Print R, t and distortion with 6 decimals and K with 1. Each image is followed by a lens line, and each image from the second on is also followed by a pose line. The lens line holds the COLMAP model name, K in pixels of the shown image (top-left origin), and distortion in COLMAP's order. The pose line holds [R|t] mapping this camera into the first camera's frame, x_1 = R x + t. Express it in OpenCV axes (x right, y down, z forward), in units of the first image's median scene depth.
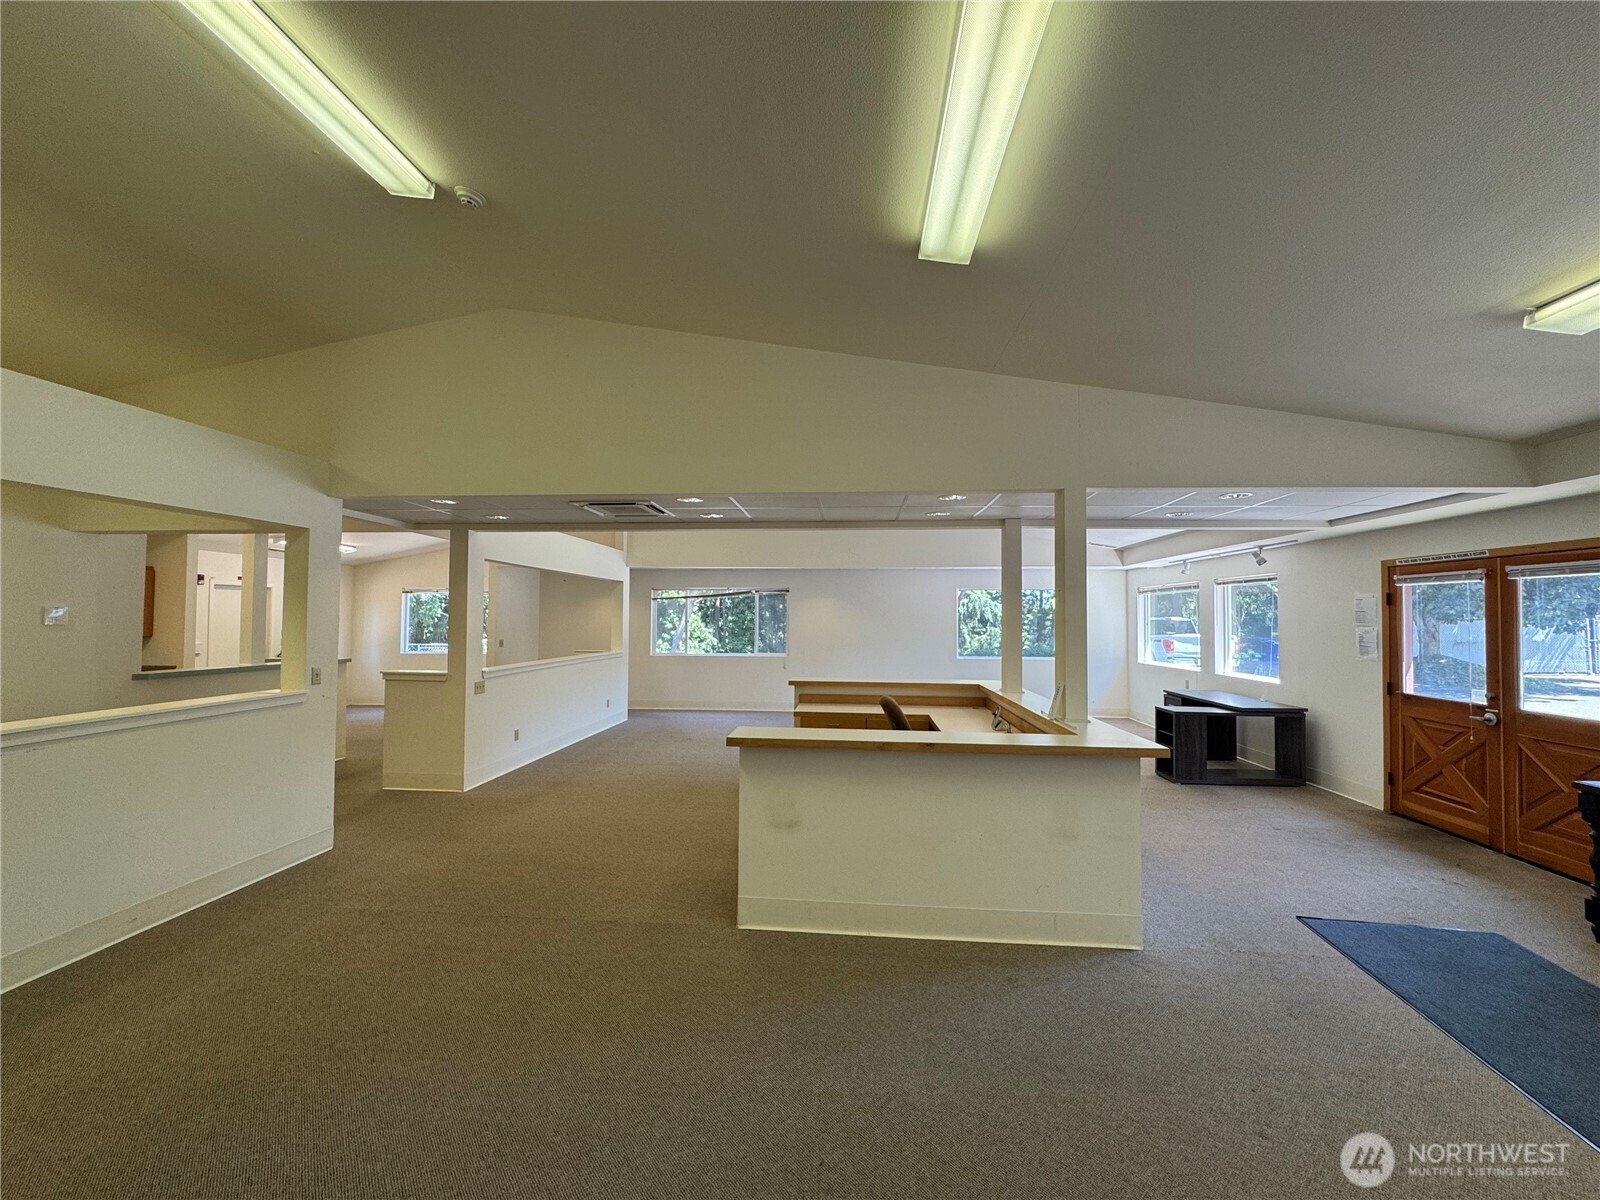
lens RADIAL K [[636.9, 0, 797.6], [0, 636.9, 597.3], [0, 0, 1]] dist [-0.003651, 0.000241]
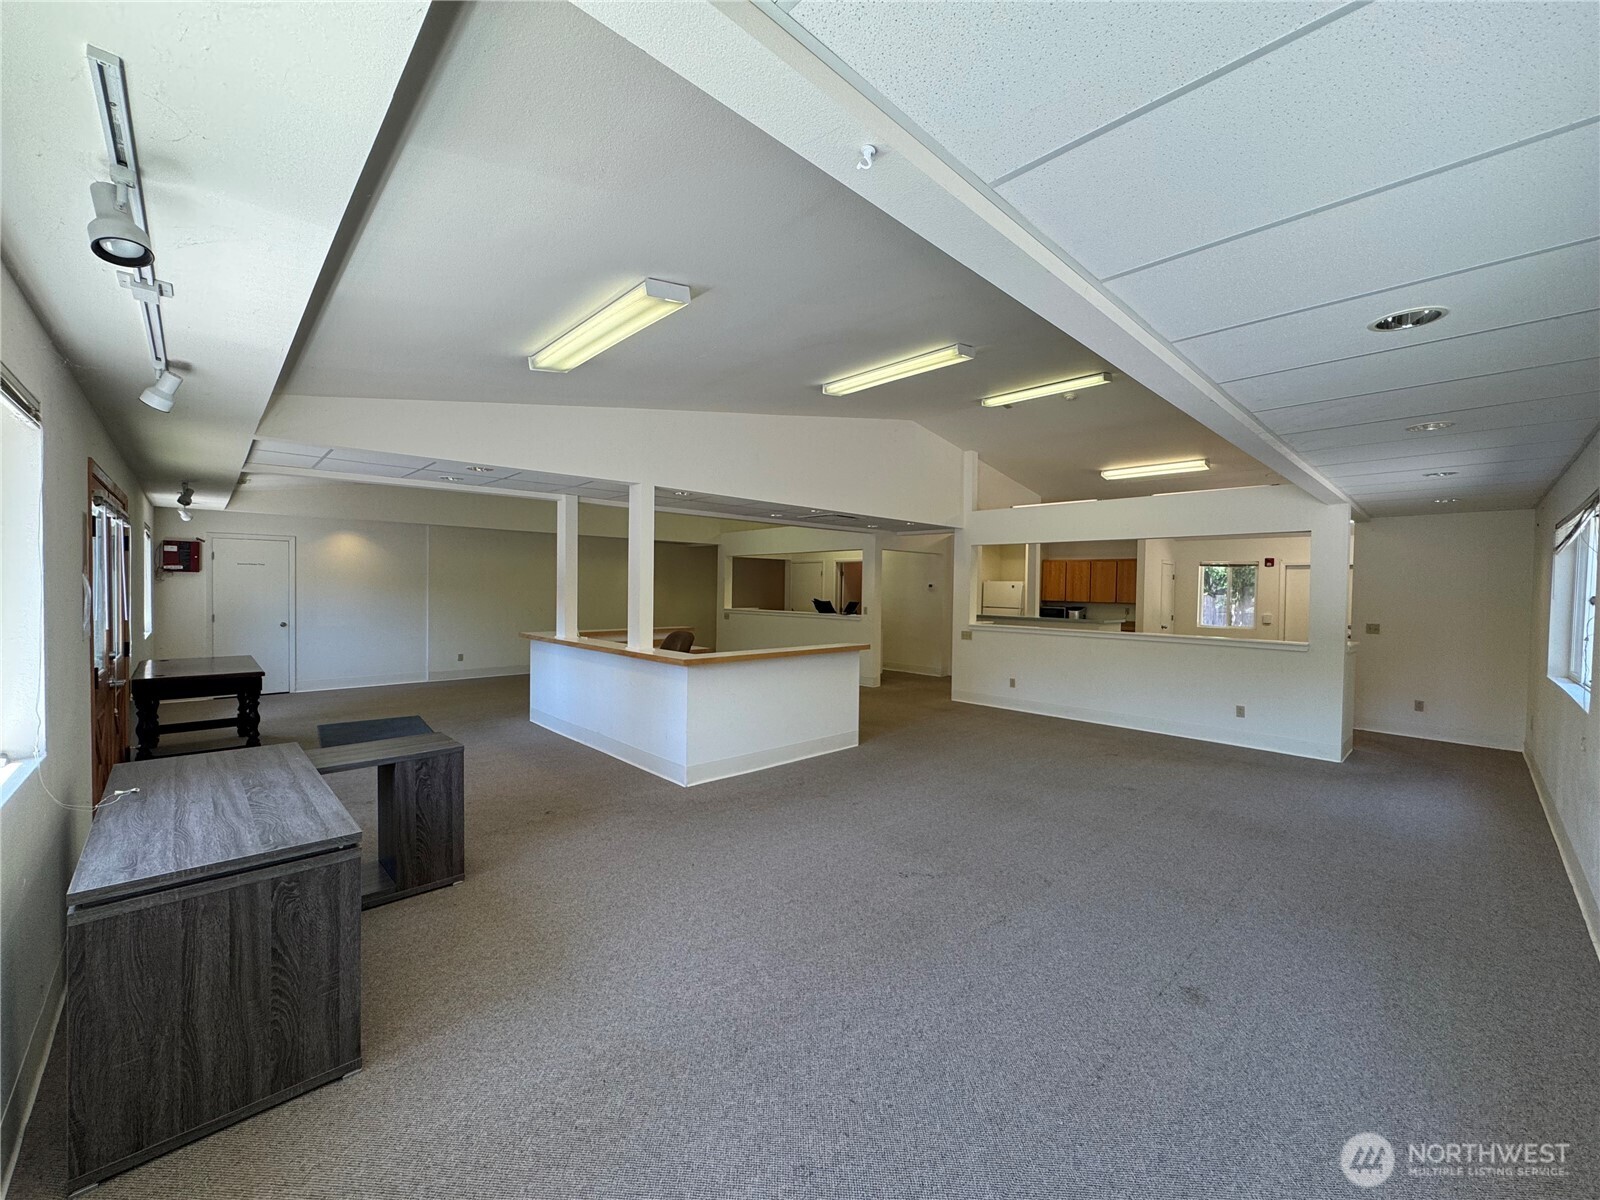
lens RADIAL K [[636.9, 0, 797.6], [0, 636.9, 597.3], [0, 0, 1]] dist [-0.003651, 0.000241]
pose [[-0.665245, -0.005494, -0.746605, 0.809448], [0.005368, 0.999912, -0.012142, 0.069013], [0.746606, -0.012085, -0.665157, 1.623529]]
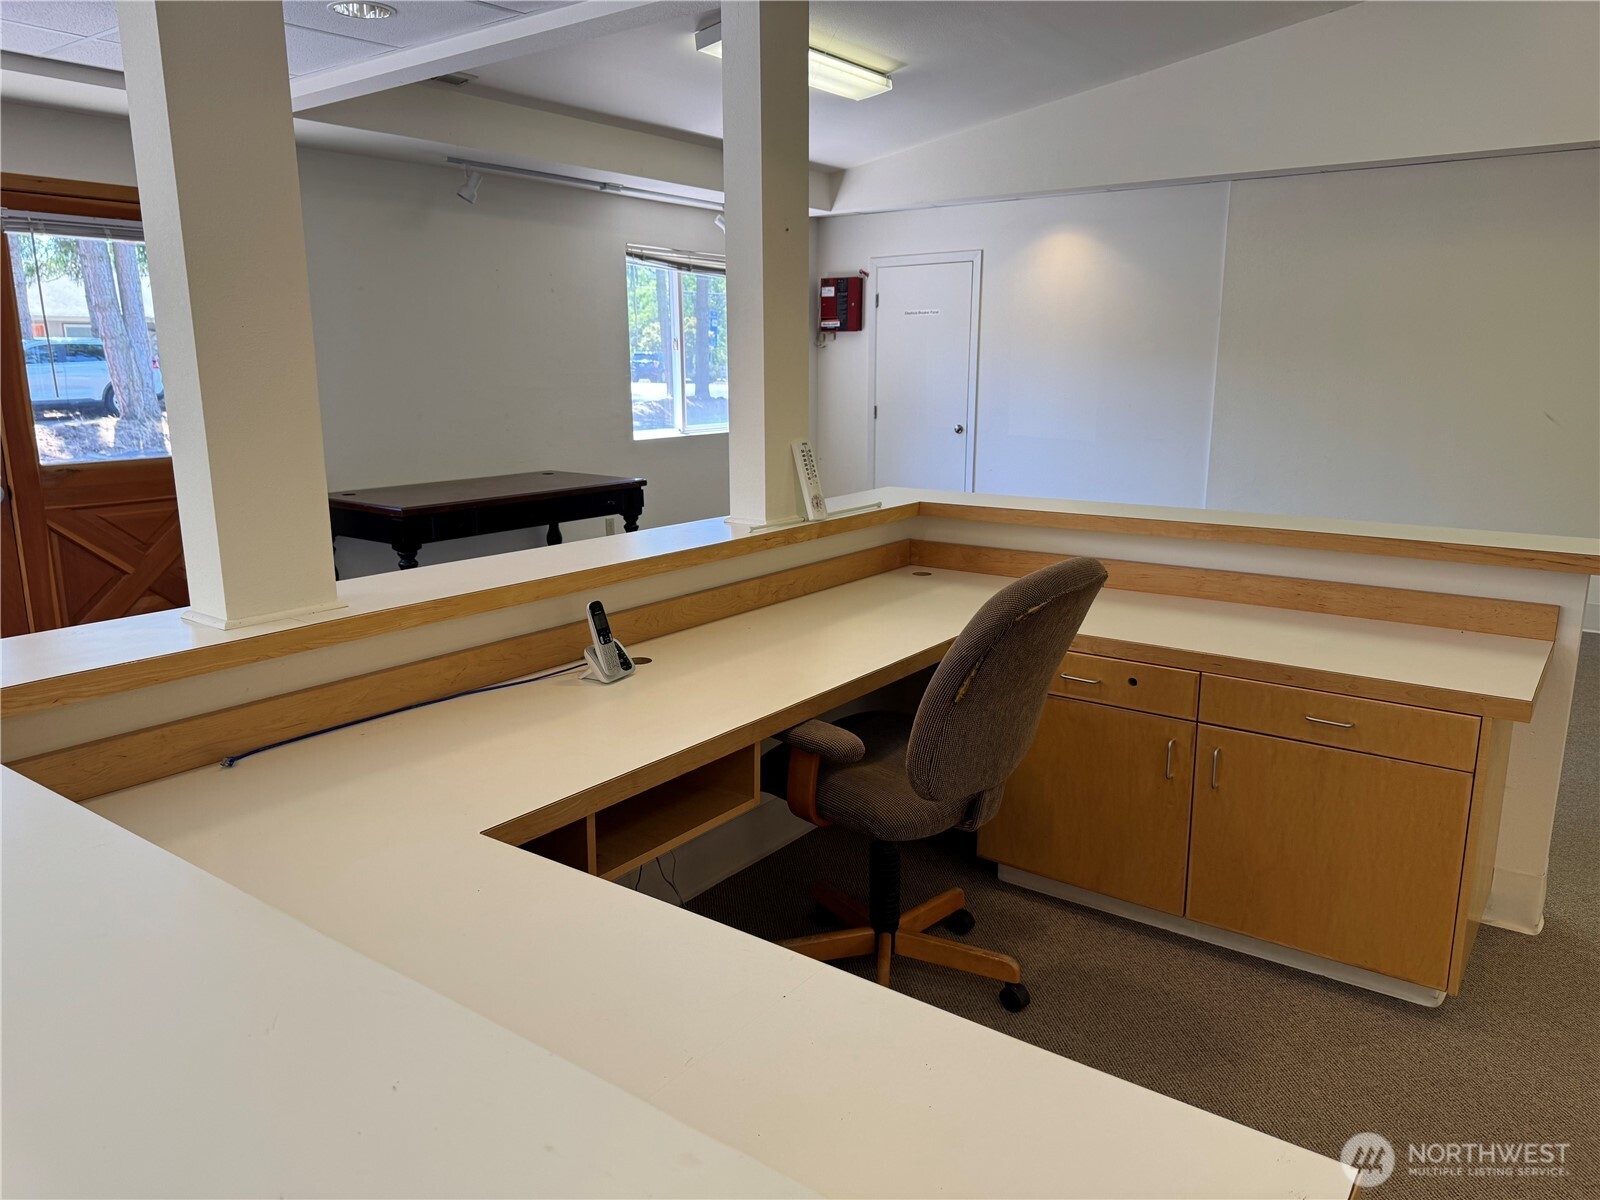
lens RADIAL K [[1122.9, 0, 797.8], [0, 1122.9, 606.2], [0, 0, 1]] dist [0.068906, -0.089303]
pose [[-0.852530, -0.120767, 0.508535, -0.005068], [-0.023961, 0.980948, 0.192786, 0.059488], [-0.522129, 0.152171, -0.839181, 1.064923]]
